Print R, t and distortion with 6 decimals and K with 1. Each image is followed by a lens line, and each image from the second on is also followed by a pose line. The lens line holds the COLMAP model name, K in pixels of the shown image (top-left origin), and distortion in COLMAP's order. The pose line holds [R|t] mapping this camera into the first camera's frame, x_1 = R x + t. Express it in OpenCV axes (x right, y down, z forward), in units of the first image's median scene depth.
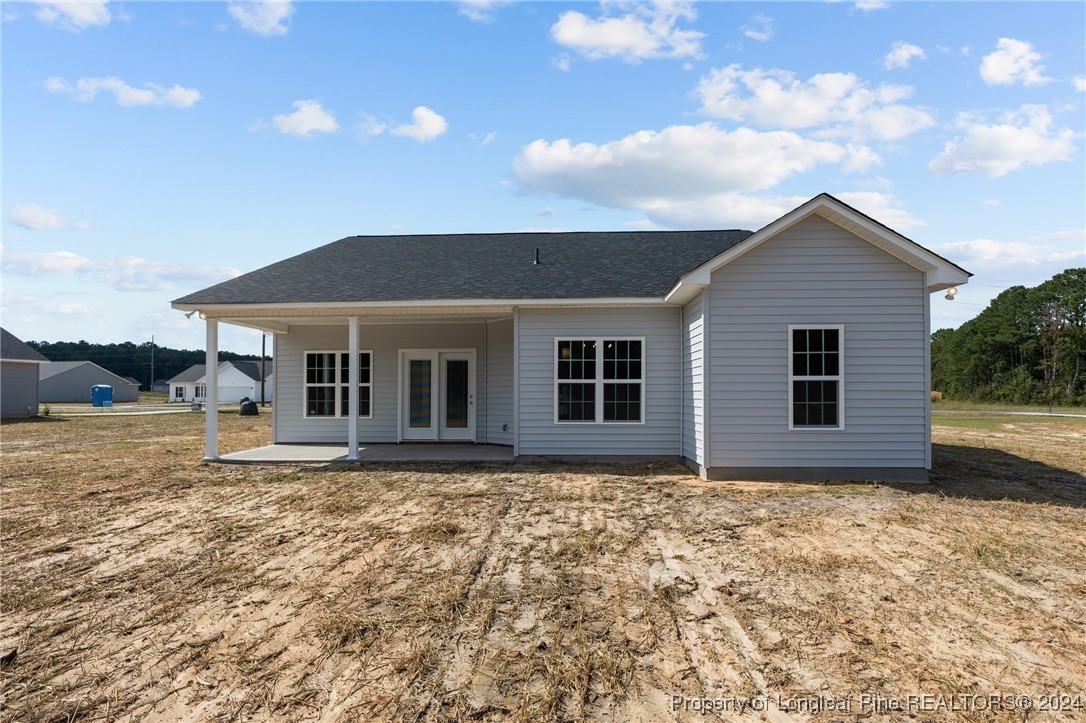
lens RADIAL K [[564.1, 0, 540.0], [0, 564.1, 369.8], [0, 0, 1]] dist [-0.006092, -0.001374]
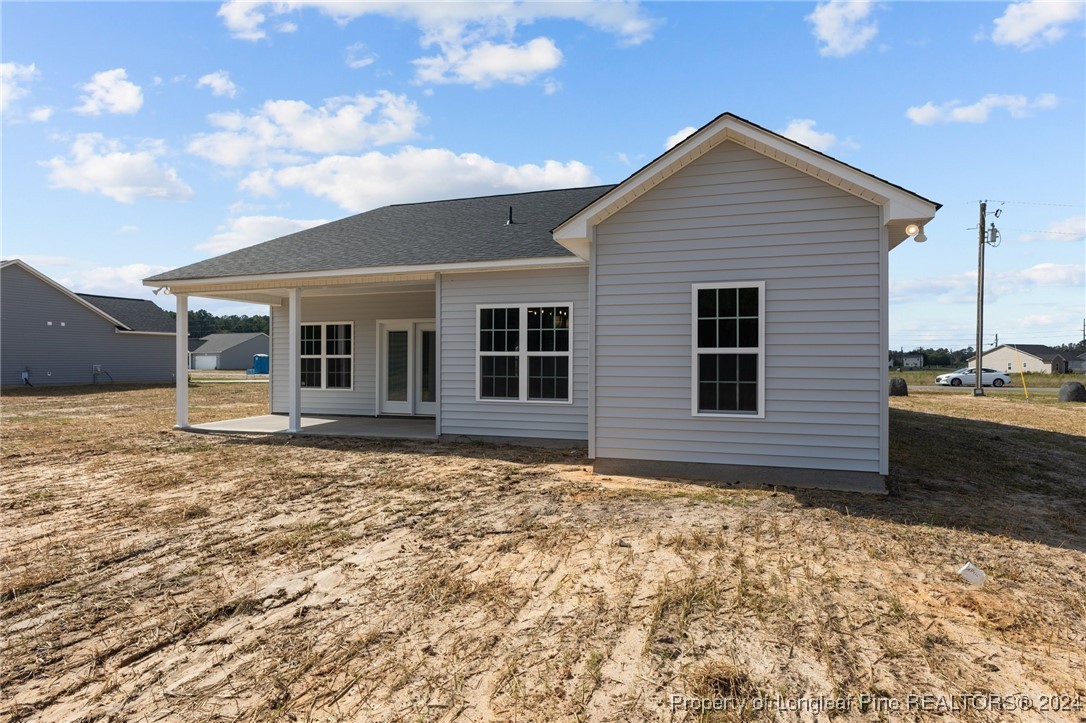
lens RADIAL K [[595.9, 0, 543.9], [0, 595.9, 345.5], [0, 0, 1]] dist [-0.003072, -0.001716]
pose [[0.965058, -0.003033, -0.262020, 0.432280], [0.006140, 0.999920, 0.011038, -0.003082], [0.261966, -0.012261, 0.964999, 0.123148]]
